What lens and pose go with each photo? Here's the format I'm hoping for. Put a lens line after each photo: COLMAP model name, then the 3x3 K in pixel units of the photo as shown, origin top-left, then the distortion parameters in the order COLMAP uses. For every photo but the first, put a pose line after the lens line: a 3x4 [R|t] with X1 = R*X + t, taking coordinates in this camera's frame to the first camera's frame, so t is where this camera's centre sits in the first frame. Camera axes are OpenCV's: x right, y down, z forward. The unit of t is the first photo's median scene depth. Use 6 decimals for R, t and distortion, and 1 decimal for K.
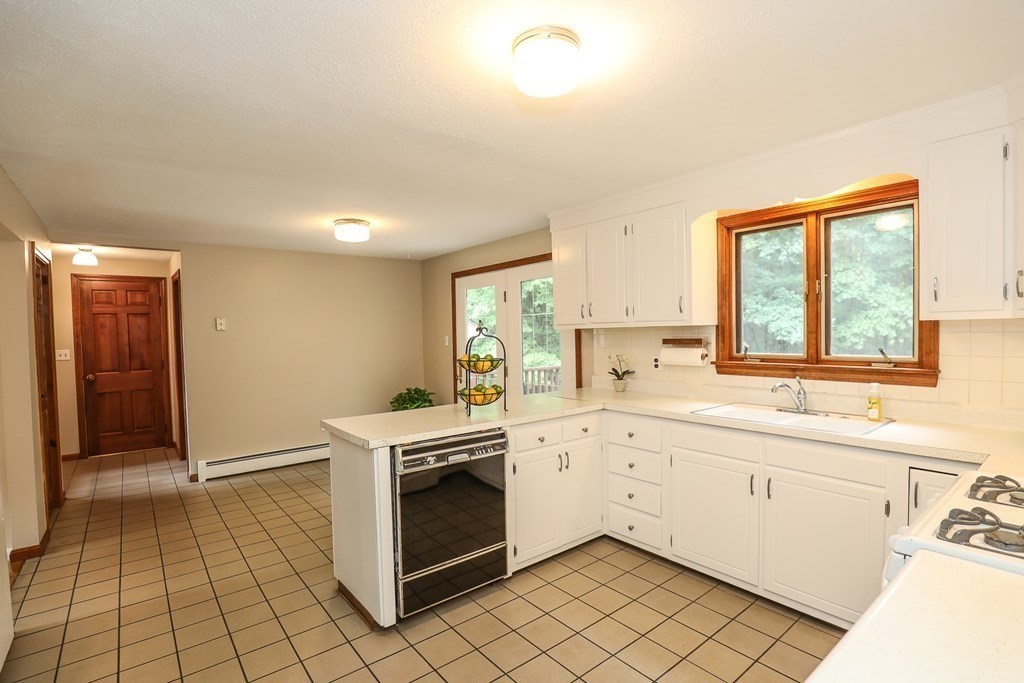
lens RADIAL K [[492.1, 0, 514.0], [0, 492.1, 348.1], [0, 0, 1]] dist [-0.024559, 0.000447]
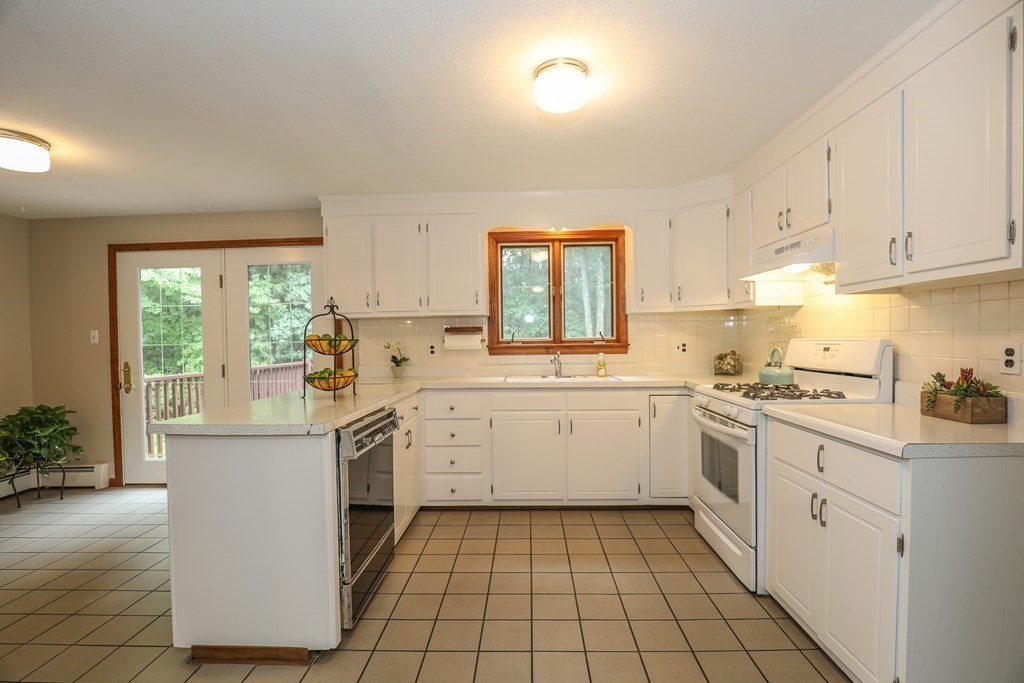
lens RADIAL K [[475.3, 0, 515.5], [0, 475.3, 349.7], [0, 0, 1]] dist [-0.023259, 0.000650]
pose [[0.653646, -0.008062, 0.756758, -0.484078], [0.028145, 0.999510, -0.013662, 0.059234], [-0.756277, 0.030229, 0.653553, 0.161126]]
